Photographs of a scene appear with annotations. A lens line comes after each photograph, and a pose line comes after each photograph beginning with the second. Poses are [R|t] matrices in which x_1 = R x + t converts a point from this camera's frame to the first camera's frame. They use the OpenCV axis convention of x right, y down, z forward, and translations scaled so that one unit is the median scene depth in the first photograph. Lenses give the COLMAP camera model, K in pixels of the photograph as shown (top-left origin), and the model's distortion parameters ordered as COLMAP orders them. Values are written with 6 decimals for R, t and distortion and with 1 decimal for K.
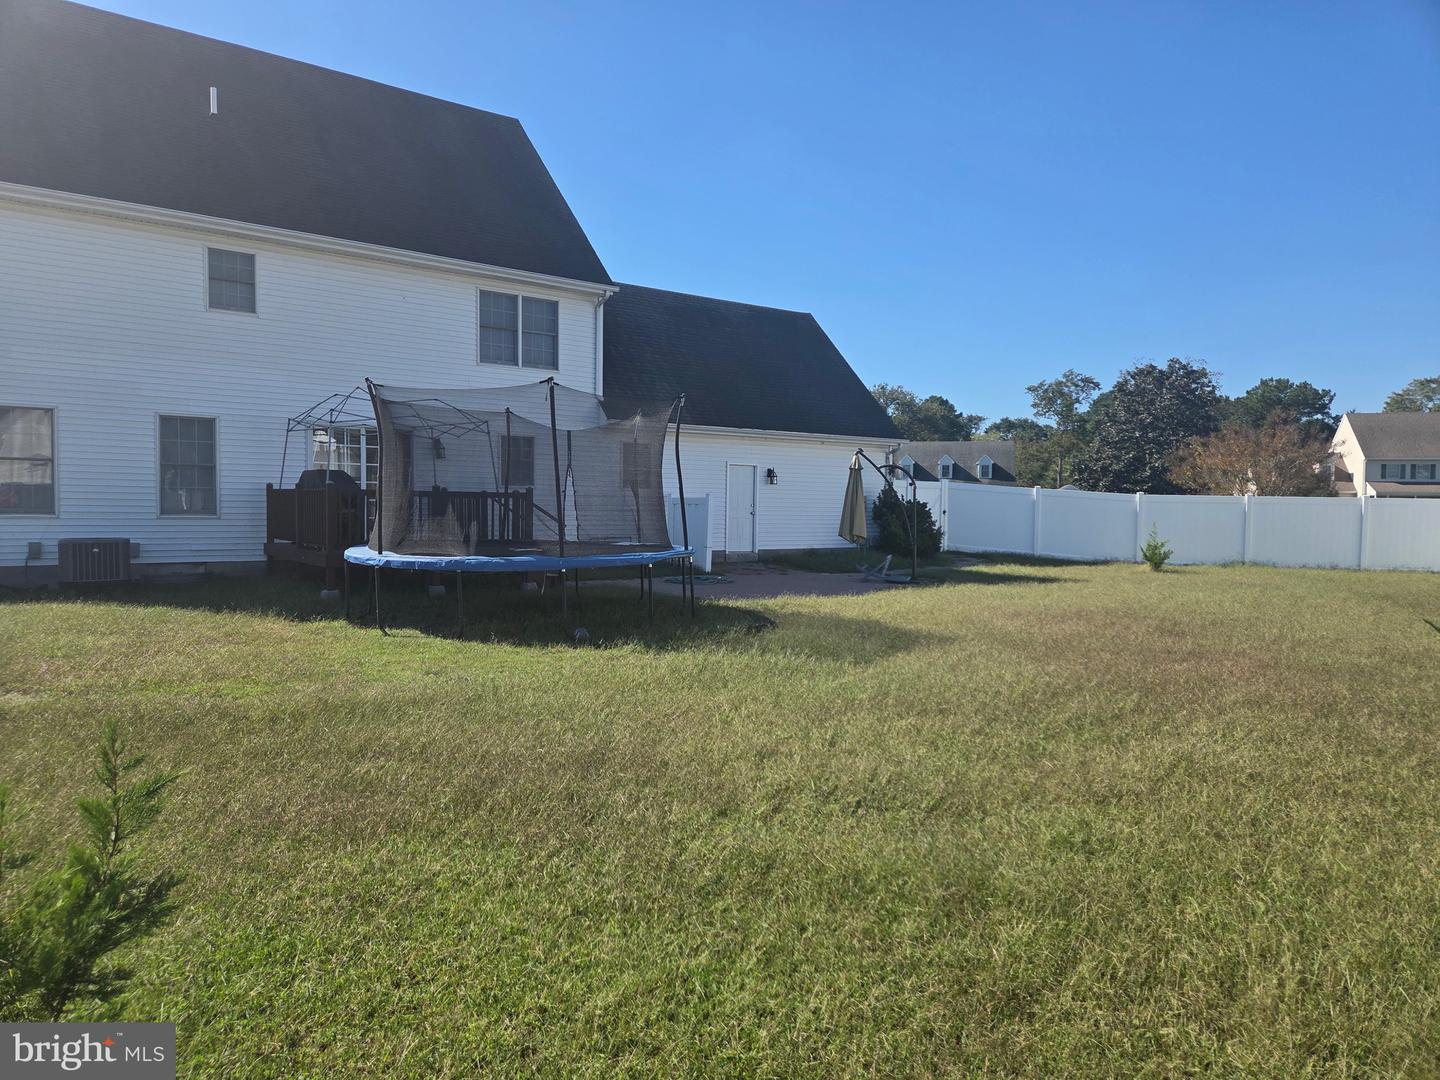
lens RADIAL K [[960.7, 0, 716.5], [0, 960.7, 530.2], [0, 0, 1]] dist [0.074111, -0.067708]
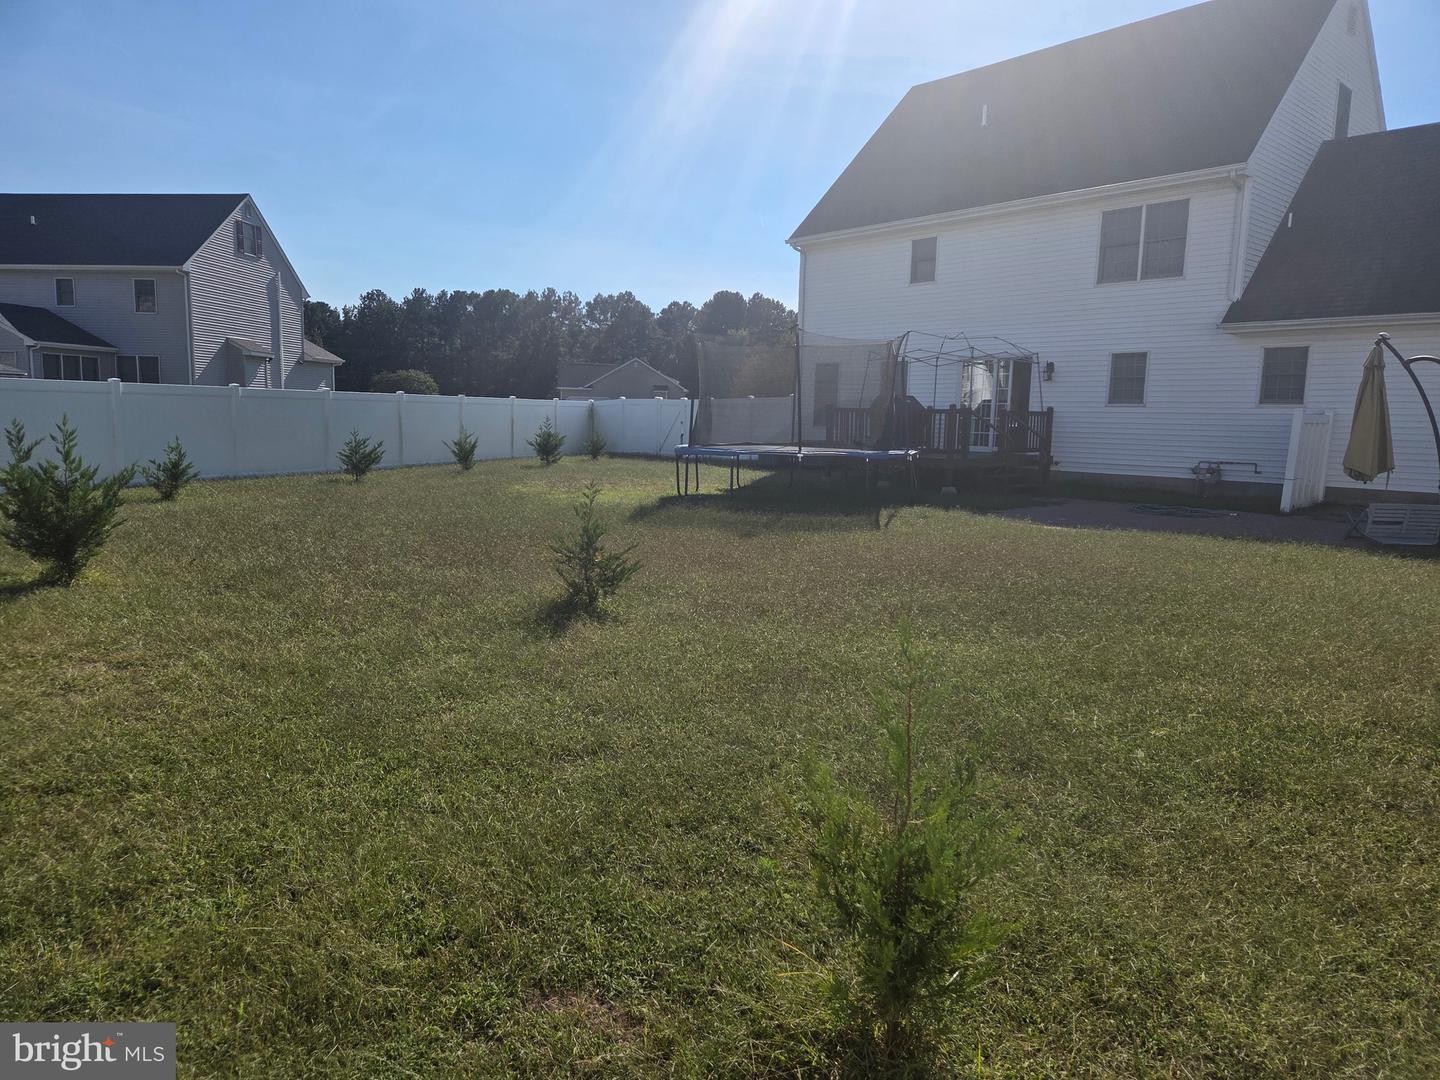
lens RADIAL K [[960.7, 0, 716.5], [0, 960.7, 530.2], [0, 0, 1]] dist [0.074111, -0.067708]
pose [[0.099950, 0.108506, -0.989058, 0.736375], [-0.046194, 0.993470, 0.104322, -0.001806], [0.993920, 0.035261, 0.104310, 0.472321]]
